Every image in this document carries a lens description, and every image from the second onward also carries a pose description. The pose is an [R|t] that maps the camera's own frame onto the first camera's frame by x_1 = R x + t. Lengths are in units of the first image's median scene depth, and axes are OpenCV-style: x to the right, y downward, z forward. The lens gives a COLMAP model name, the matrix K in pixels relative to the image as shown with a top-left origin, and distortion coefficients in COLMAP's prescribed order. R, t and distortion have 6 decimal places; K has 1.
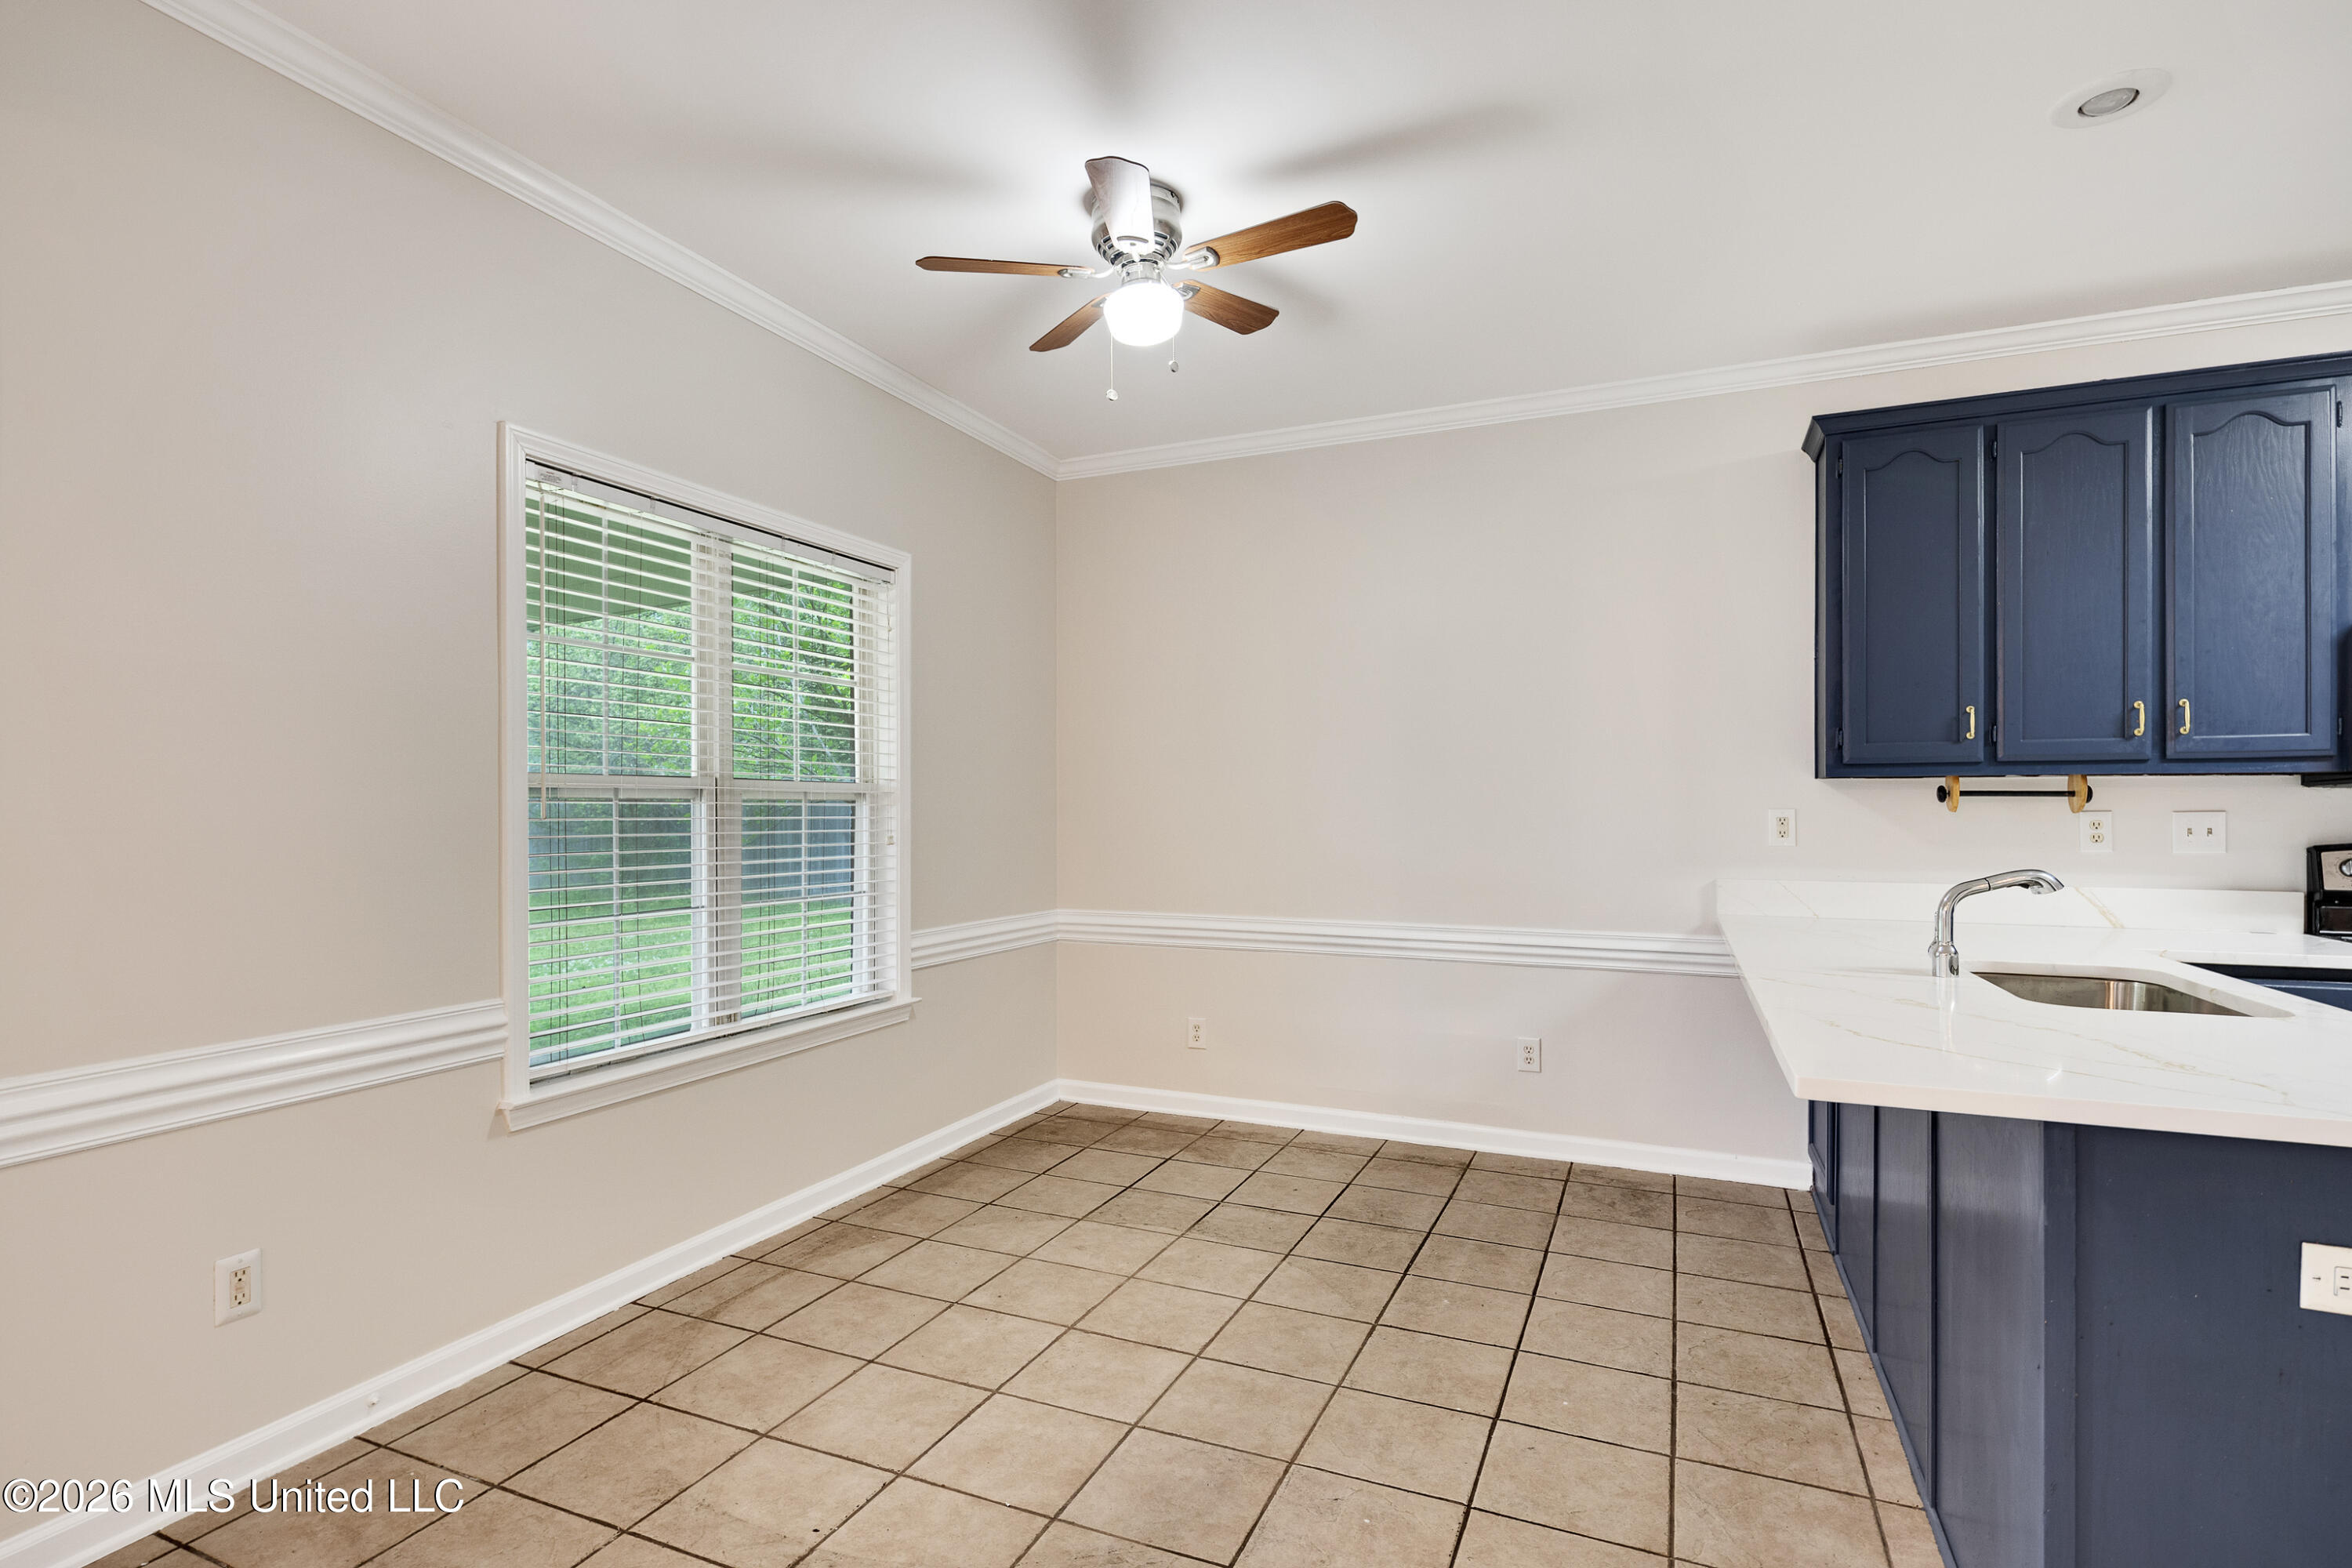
lens RADIAL K [[1142.4, 0, 1172.3], [0, 1142.4, 823.4], [0, 0, 1]] dist [-0.000688, -0.000289]
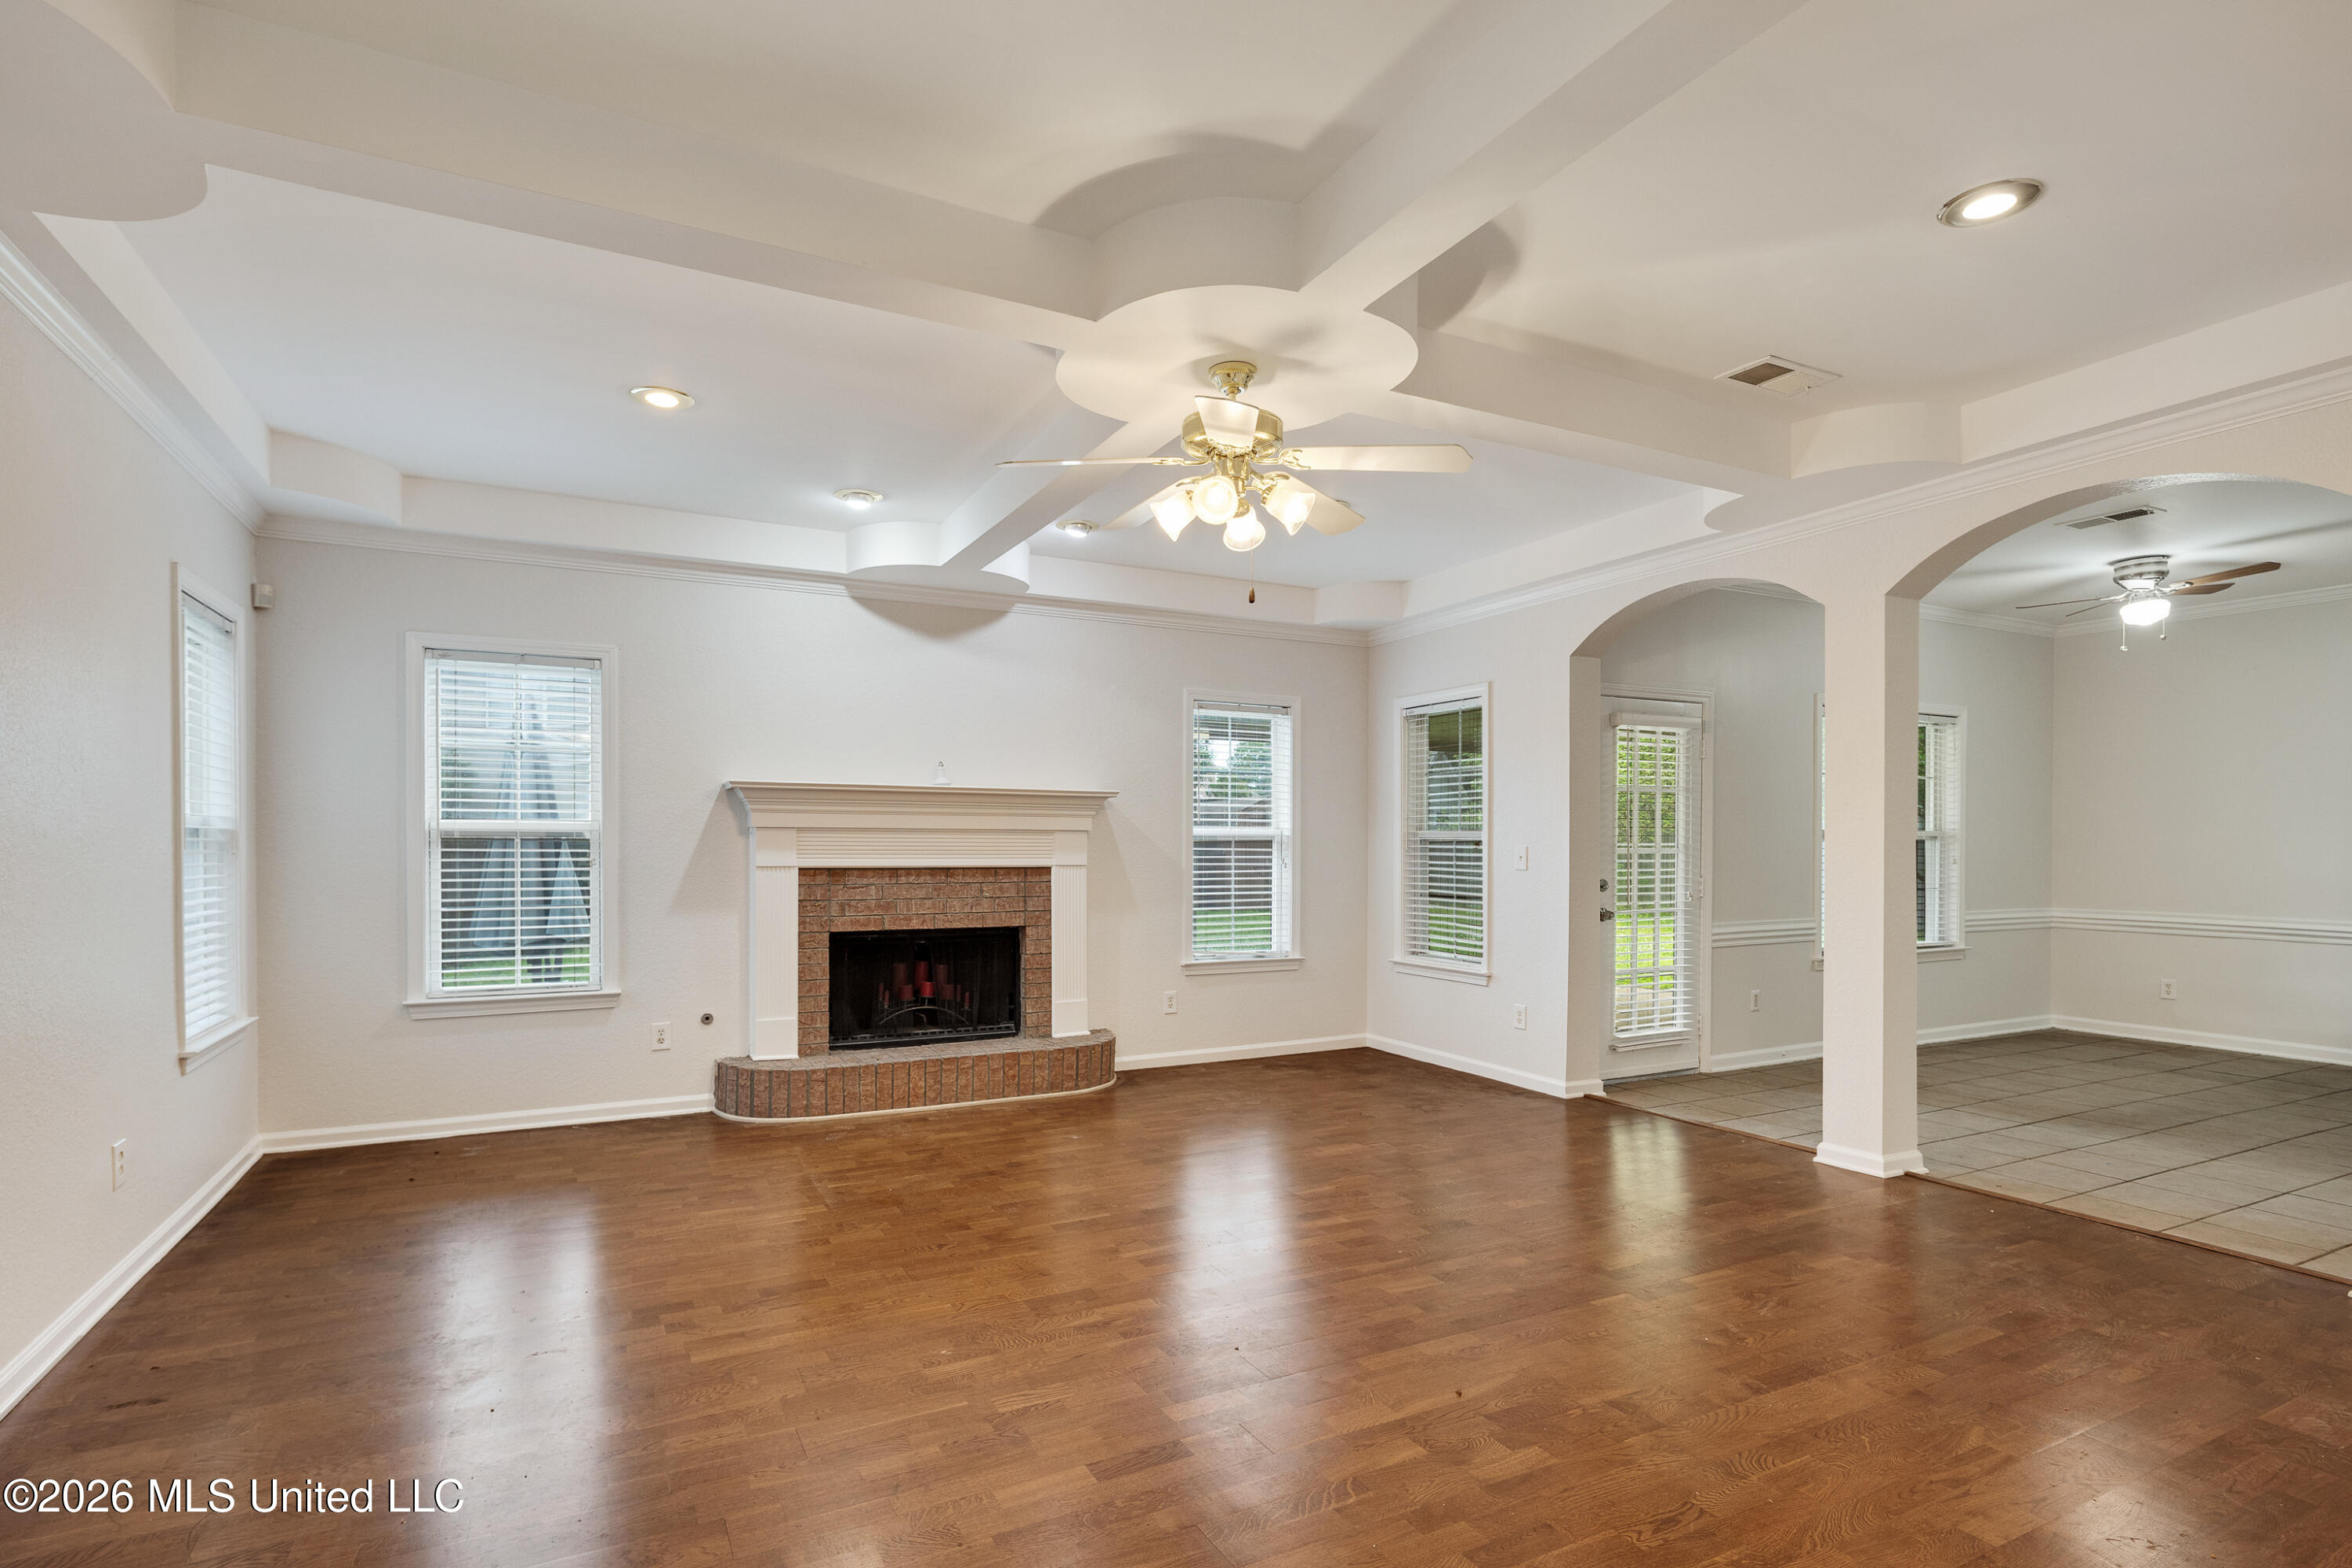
lens RADIAL K [[1142.4, 0, 1157.1], [0, 1142.4, 849.6], [0, 0, 1]] dist [-0.000688, -0.000289]
pose [[0.771443, 0.006404, -0.636266, -0.072028], [-0.011897, 0.999920, -0.004361, 0.022018], [0.636187, 0.010934, 0.771458, -1.478053]]
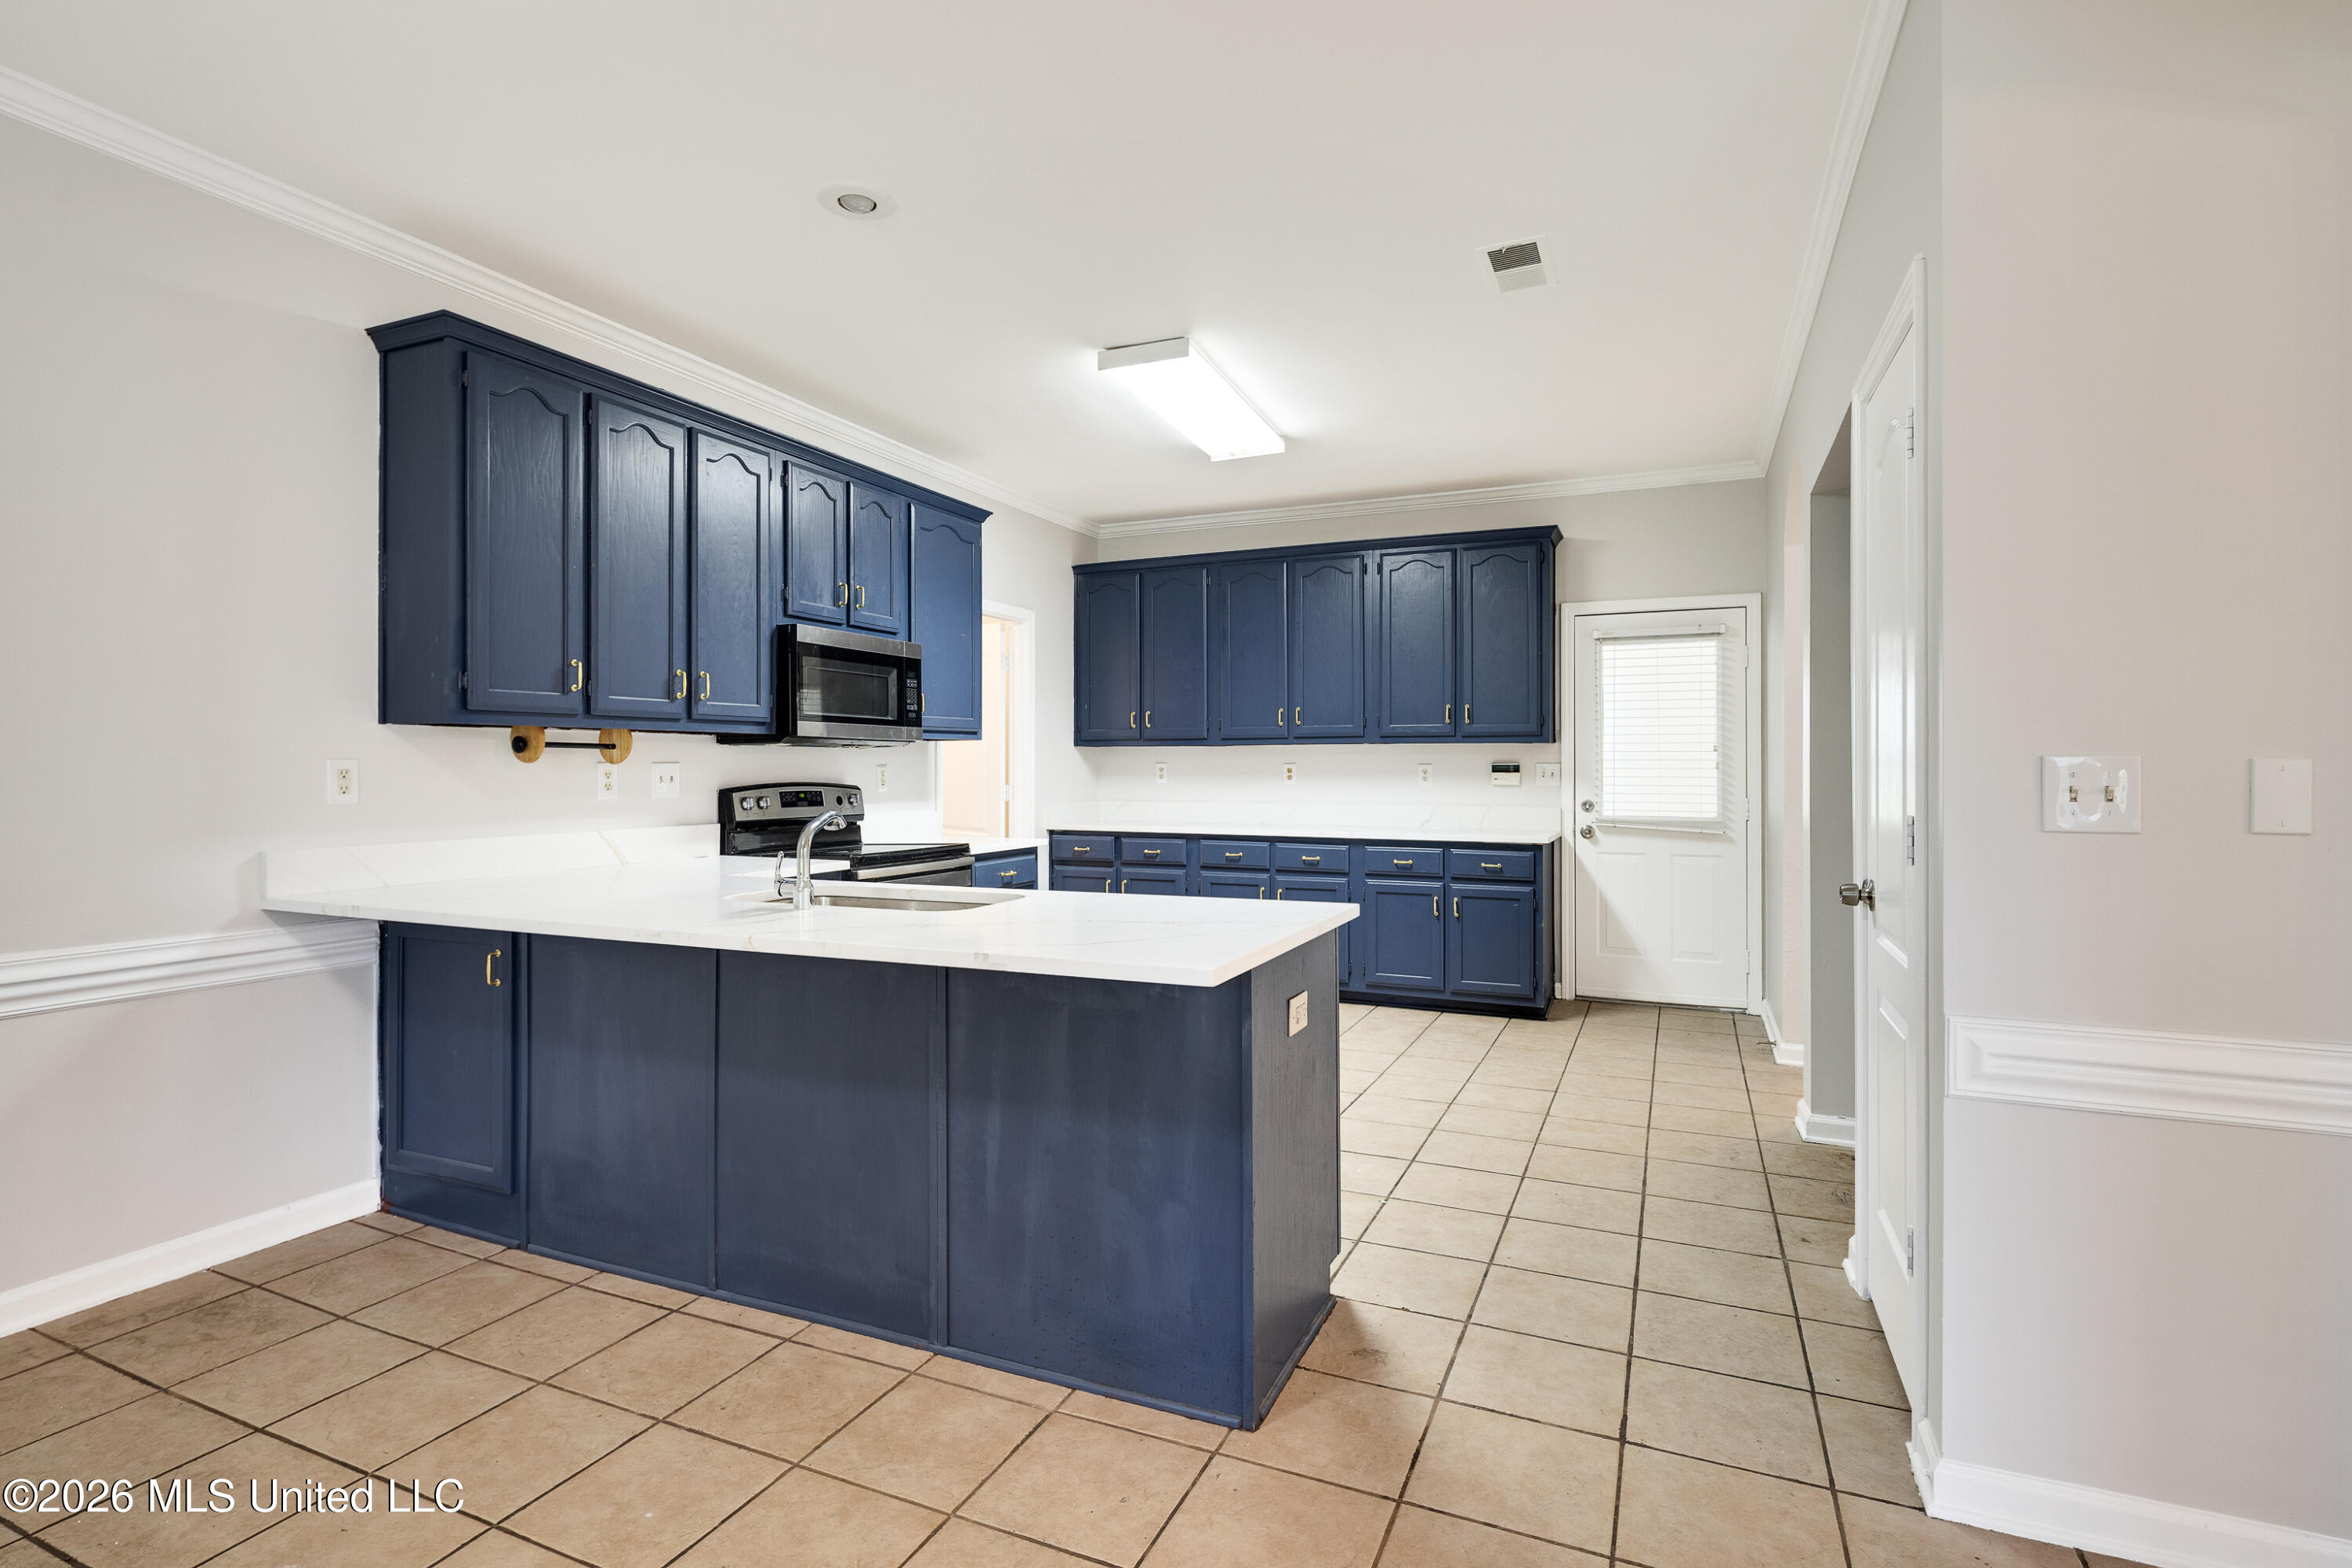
lens RADIAL K [[1142.4, 0, 1160.7], [0, 1142.4, 770.9], [0, 0, 1]] dist [-0.000688, -0.000289]
pose [[0.009842, -0.005561, 0.999936, -0.308545], [0.008683, 0.999947, 0.005476, -0.003766], [-0.999914, 0.008628, 0.009890, 0.450117]]
